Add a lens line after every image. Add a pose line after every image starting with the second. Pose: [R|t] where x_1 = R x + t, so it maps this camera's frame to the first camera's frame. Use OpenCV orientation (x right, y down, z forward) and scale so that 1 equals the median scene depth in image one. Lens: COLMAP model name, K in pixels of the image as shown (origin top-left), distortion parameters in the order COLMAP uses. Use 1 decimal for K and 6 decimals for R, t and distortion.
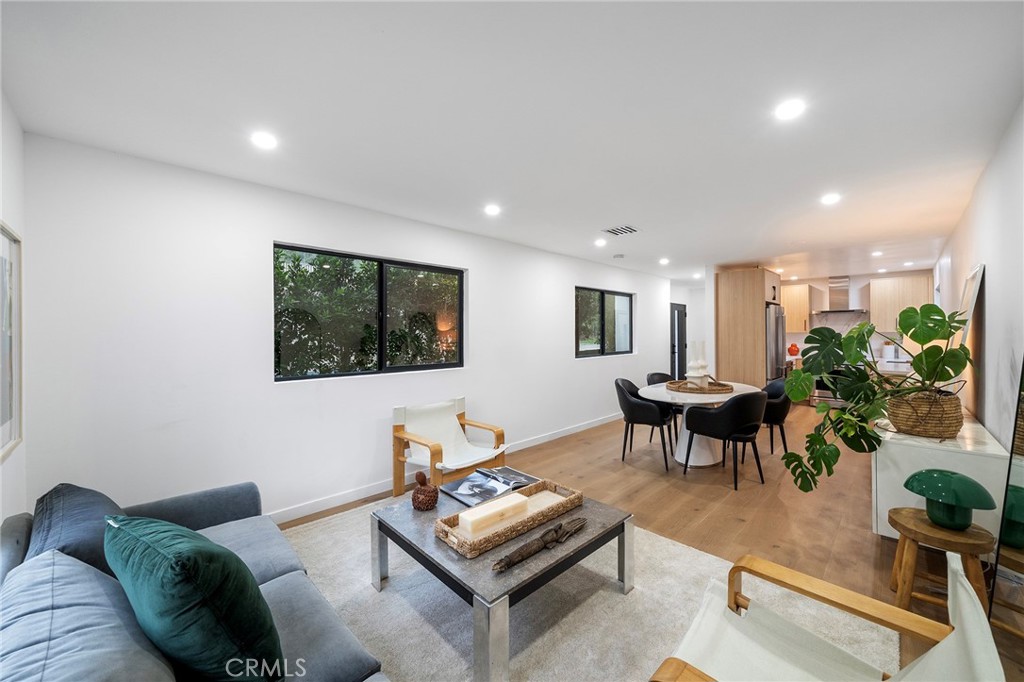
lens RADIAL K [[382.6, 0, 507.9], [0, 382.6, 334.6], [0, 0, 1]] dist [-0.005598, 0.000080]
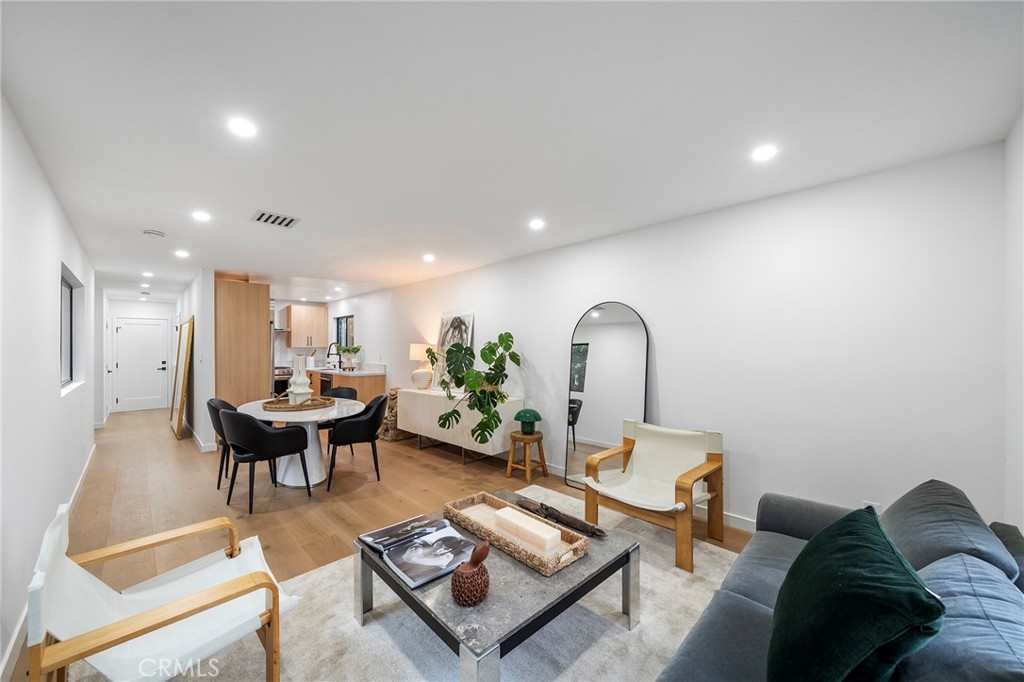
lens RADIAL K [[382.6, 0, 509.2], [0, 382.6, 343.1], [0, 0, 1]] dist [-0.005598, 0.000080]
pose [[0.002233, 0.011389, 0.999933, -0.311870], [0.010141, 0.999883, -0.011411, 0.000976], [-0.999946, 0.010166, 0.002117, 0.317725]]
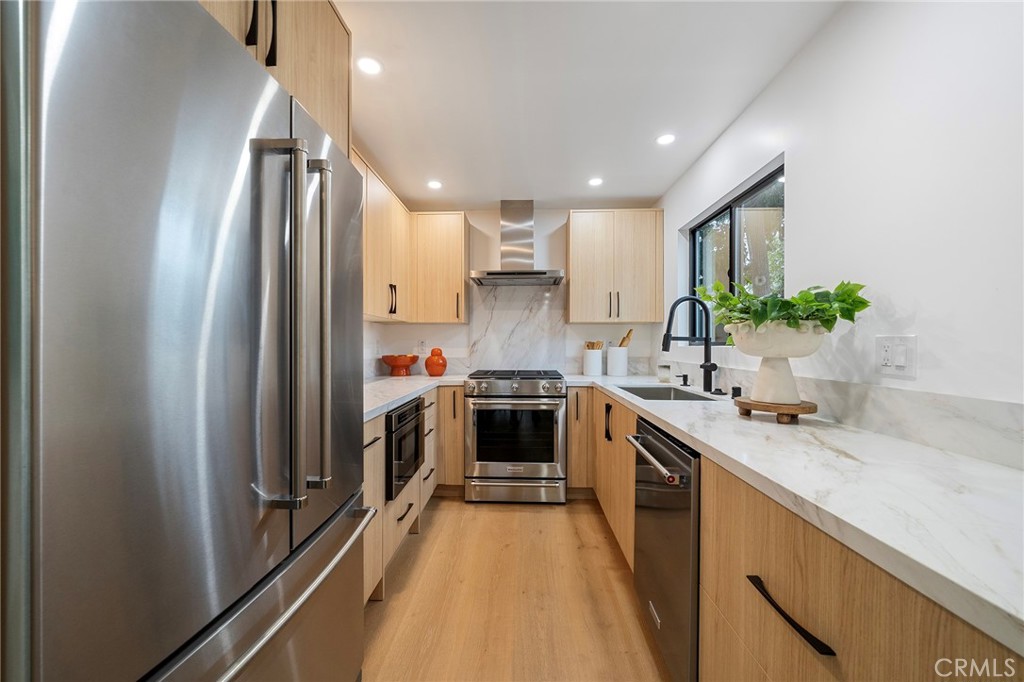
lens RADIAL K [[382.6, 0, 511.0], [0, 382.6, 341.2], [0, 0, 1]] dist [-0.005598, 0.000080]
pose [[0.720521, 0.010922, 0.693348, 0.631020], [-0.004416, 0.999928, -0.011162, 0.025678], [-0.693419, 0.004981, 0.720517, 0.778423]]
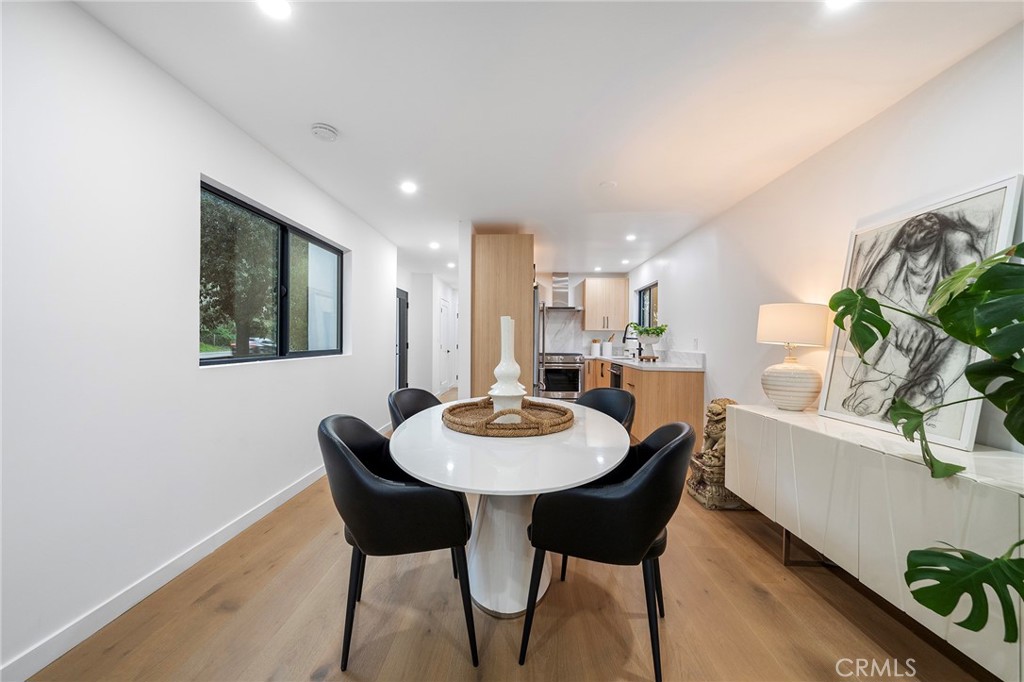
lens RADIAL K [[382.6, 0, 515.5], [0, 382.6, 341.1], [0, 0, 1]] dist [-0.005598, 0.000080]
pose [[0.710363, 0.009953, 0.703765, 0.116796], [-0.010698, 0.999937, -0.003343, 0.030966], [-0.703754, -0.005154, 0.710425, 0.445892]]
